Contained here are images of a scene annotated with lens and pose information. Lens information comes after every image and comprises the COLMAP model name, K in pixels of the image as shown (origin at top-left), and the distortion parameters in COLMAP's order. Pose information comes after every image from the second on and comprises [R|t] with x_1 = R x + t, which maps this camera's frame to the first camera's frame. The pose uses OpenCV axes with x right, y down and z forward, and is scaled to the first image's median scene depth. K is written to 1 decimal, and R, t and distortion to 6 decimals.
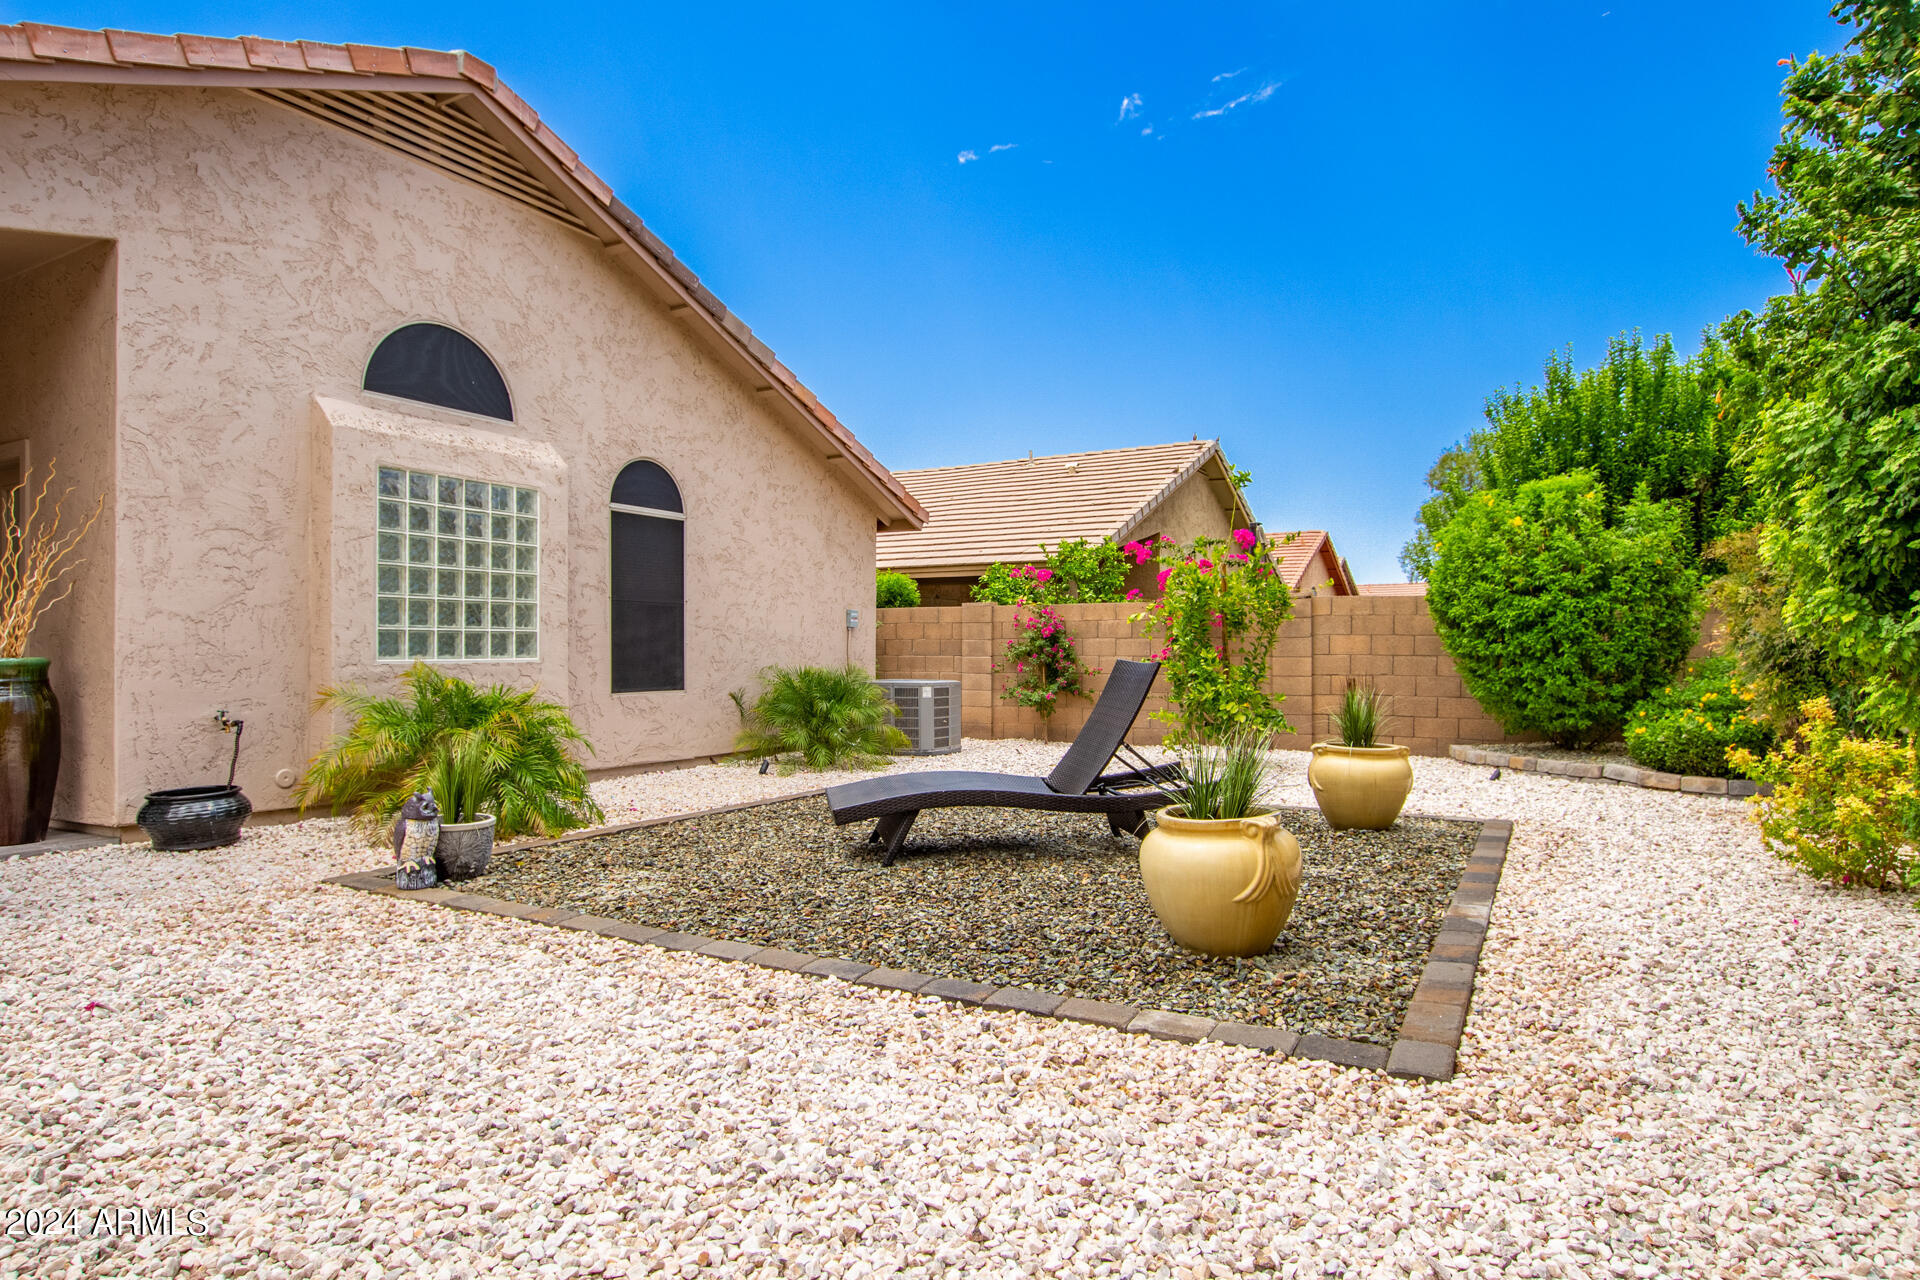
lens RADIAL K [[1097.0, 0, 973.5], [0, 1097.0, 633.4], [0, 0, 1]] dist [-0.025360, 0.019556]
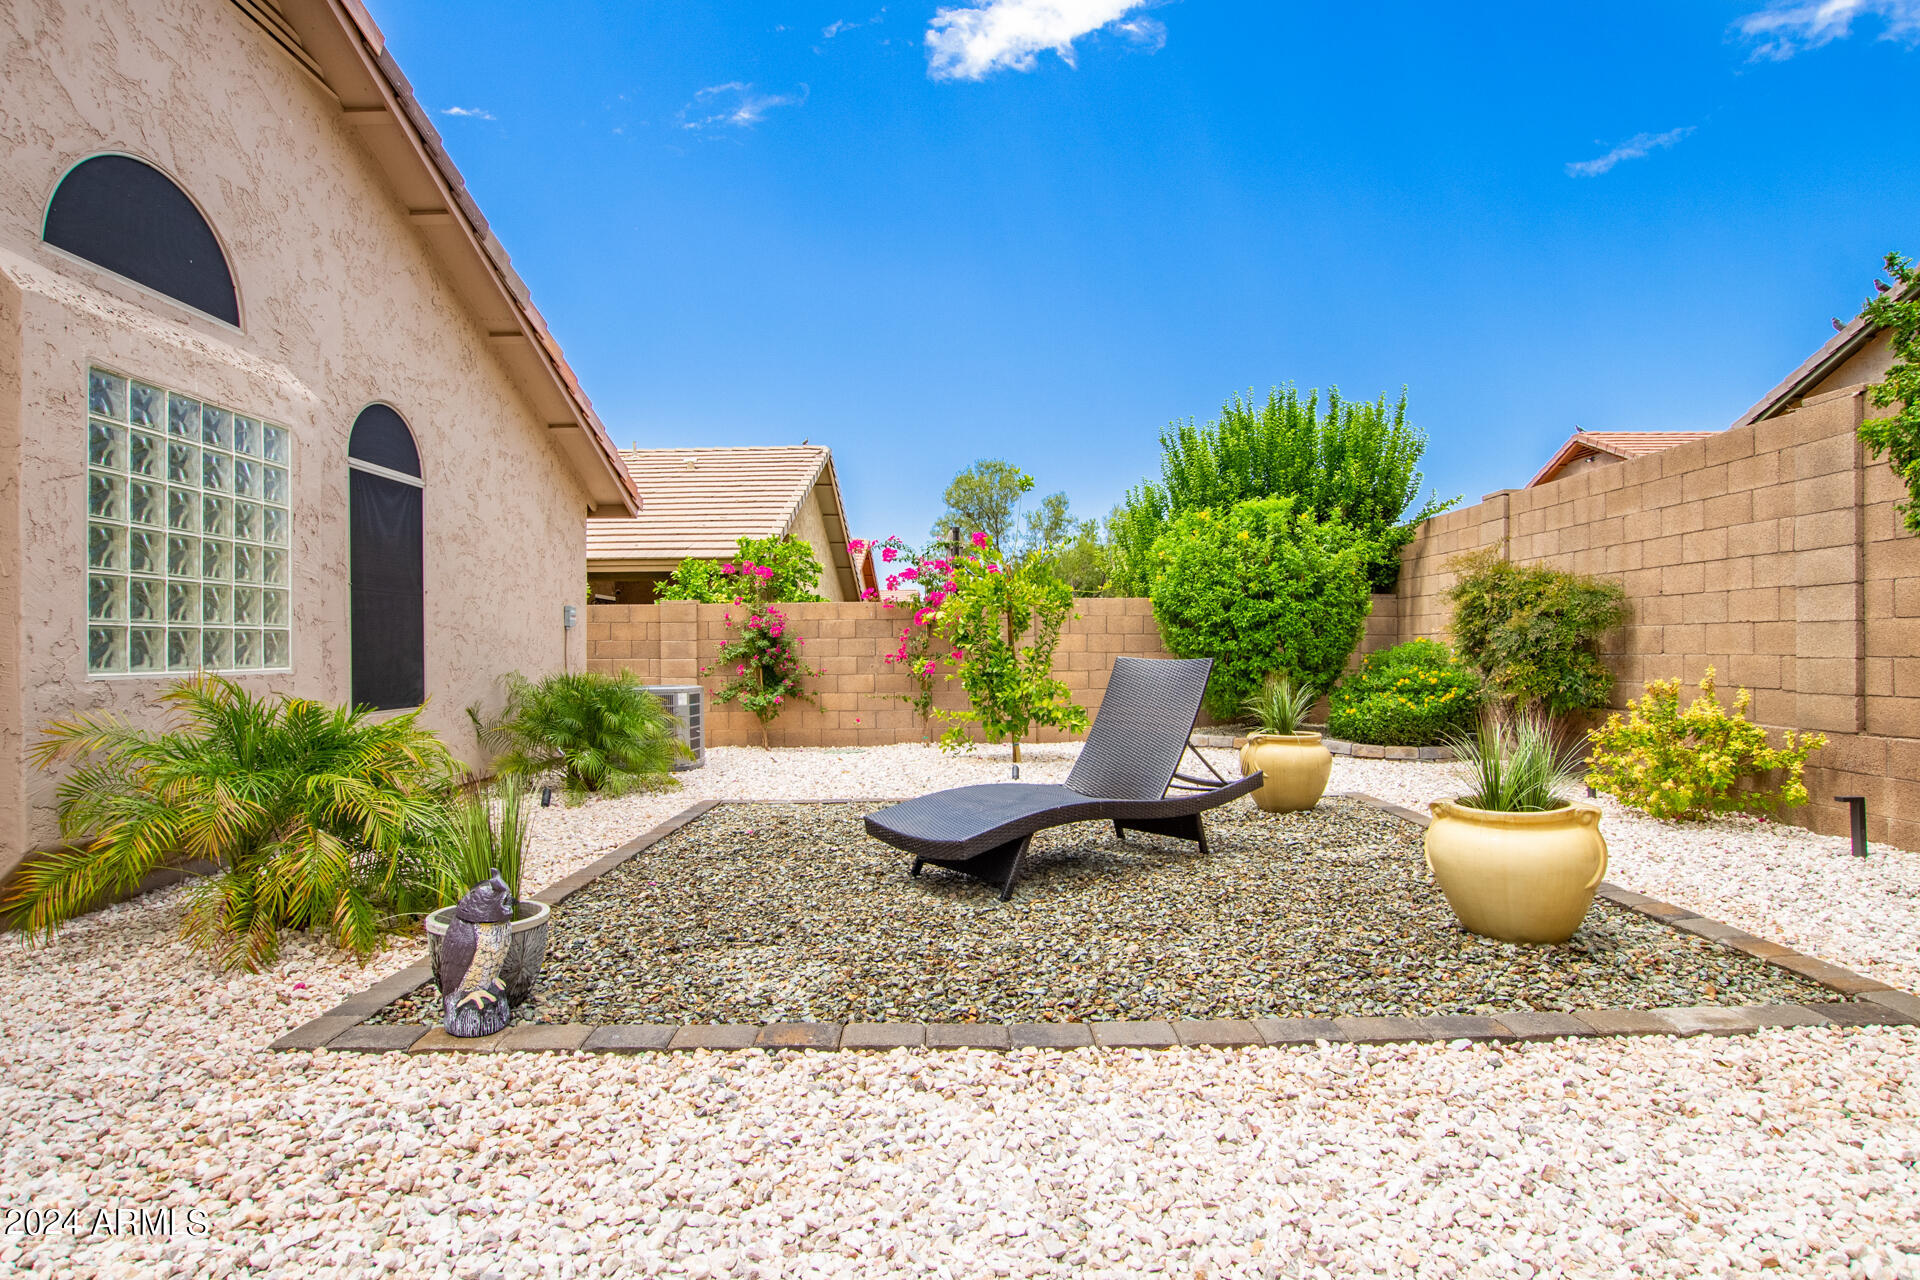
lens RADIAL K [[1039.0, 0, 956.0], [0, 1039.0, 635.3], [0, 0, 1]] dist [-0.030325, 0.008449]
pose [[0.873241, -0.002598, 0.487282, -0.318558], [0.003307, 0.999994, -0.000595, 0.003541], [-0.487278, 0.002131, 0.873244, 0.194738]]
